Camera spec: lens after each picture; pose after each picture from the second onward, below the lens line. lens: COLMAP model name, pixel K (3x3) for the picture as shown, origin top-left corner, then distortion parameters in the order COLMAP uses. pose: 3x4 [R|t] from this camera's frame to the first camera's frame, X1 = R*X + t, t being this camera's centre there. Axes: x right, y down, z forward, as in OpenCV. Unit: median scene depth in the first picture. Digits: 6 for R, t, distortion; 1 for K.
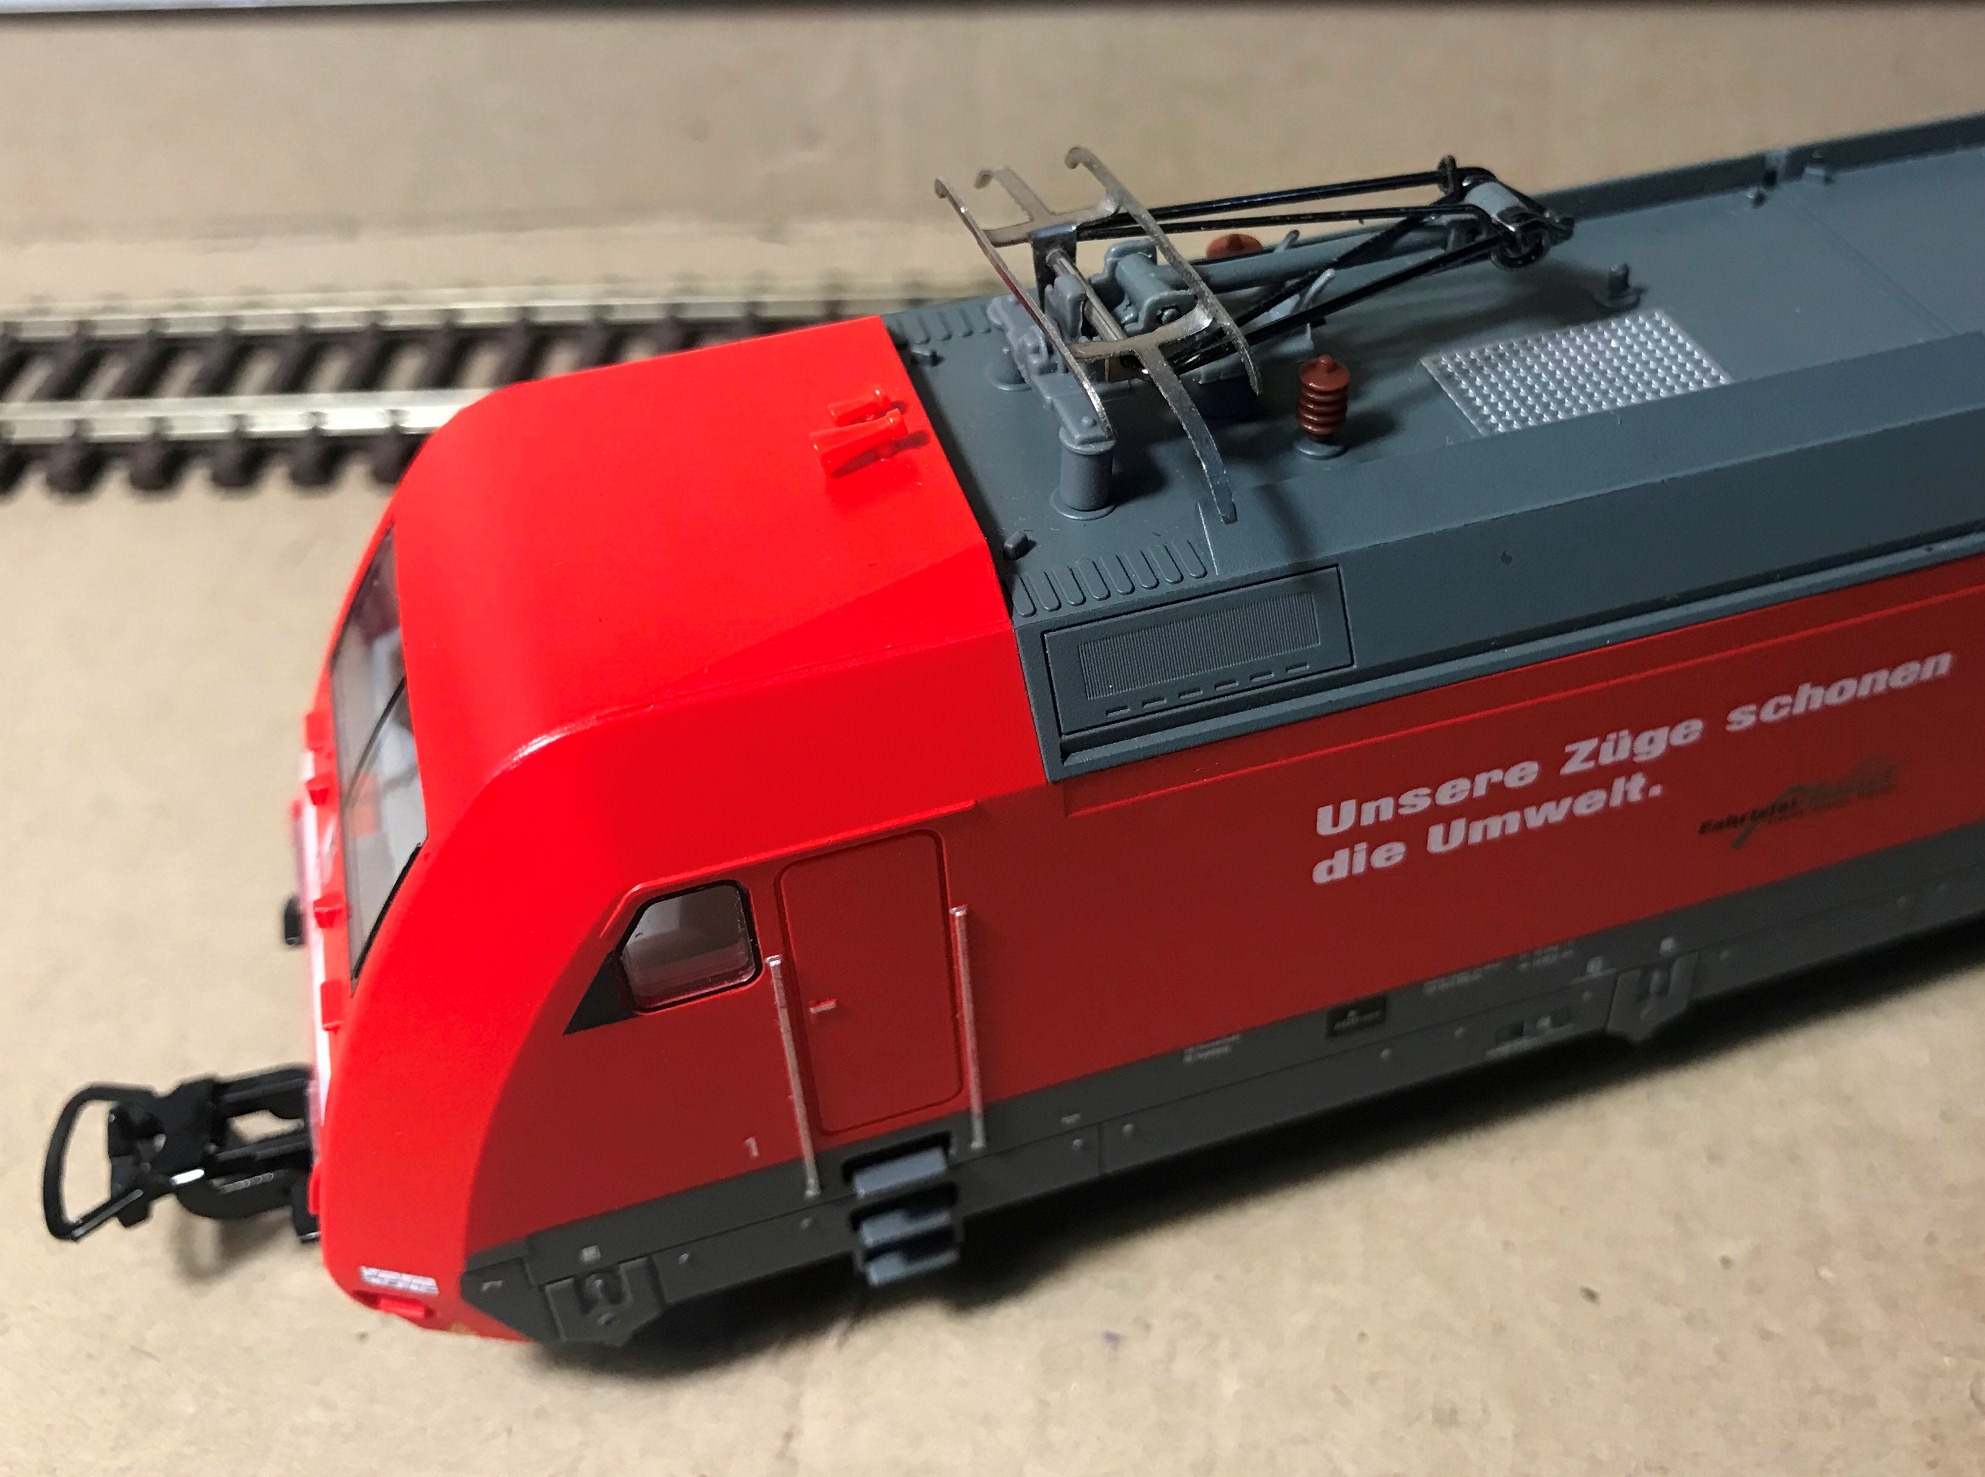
lens RADIAL K [[1628.4, 0, 992.5], [0, 1628.4, 738.5], [0, 0, 1]] dist [0.039274, 0.008009]
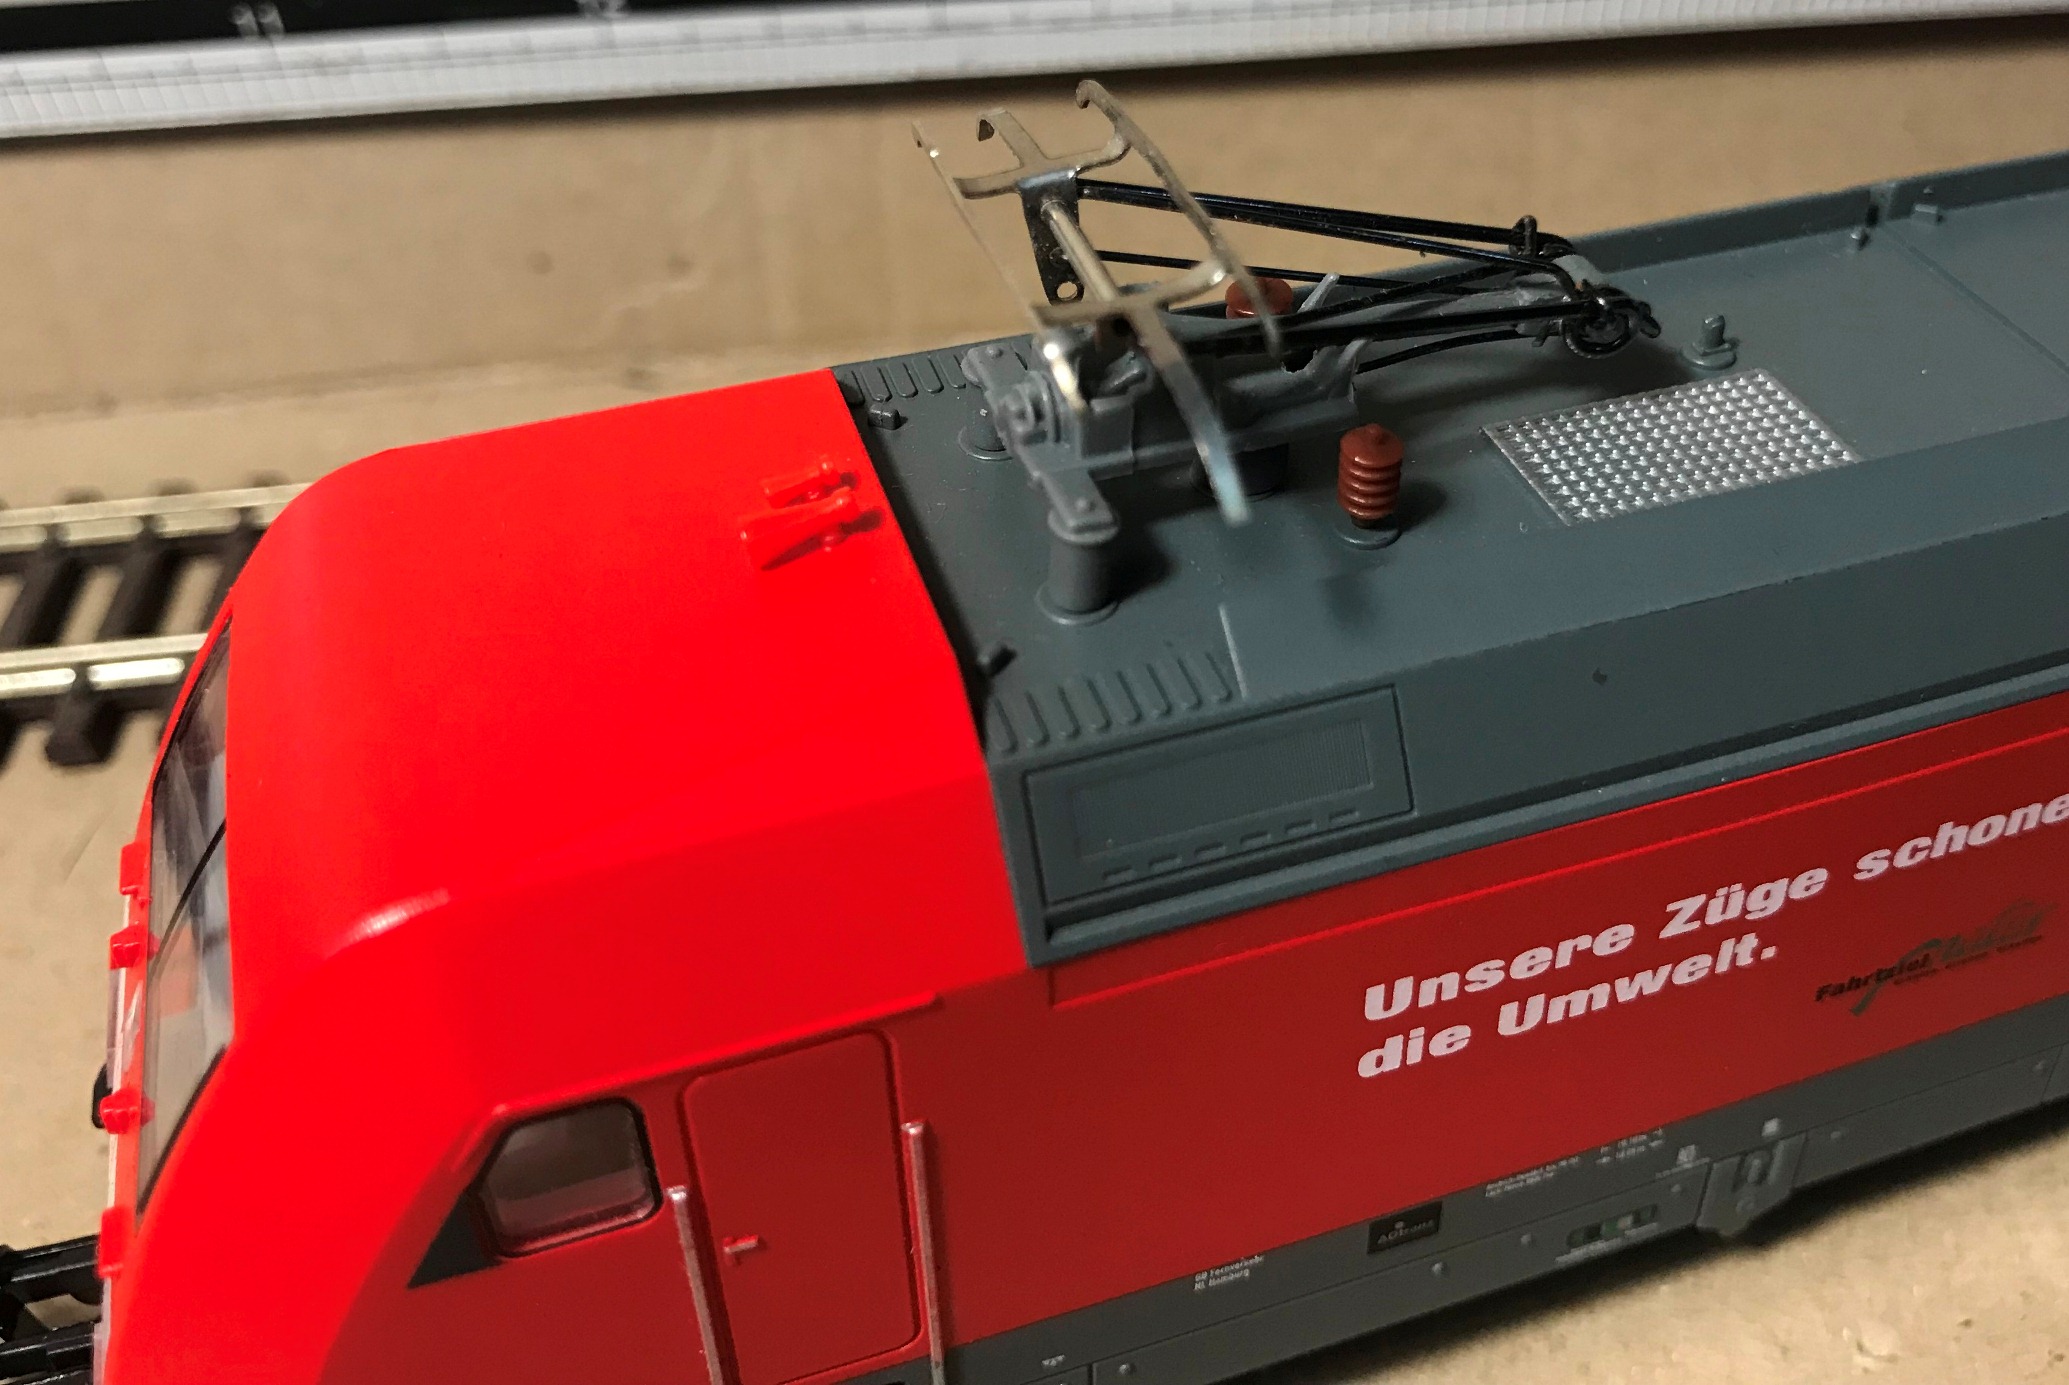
lens RADIAL K [[1599.1, 0, 955.6], [0, 1599.1, 693.3], [0, 0, 1]] dist [-0.002220, 0.042988]
pose [[0.999897, 0.012299, -0.007352, 0.001843], [-0.012512, 0.999481, -0.029674, -0.072466], [0.006983, 0.029763, 0.999533, 0.200527]]
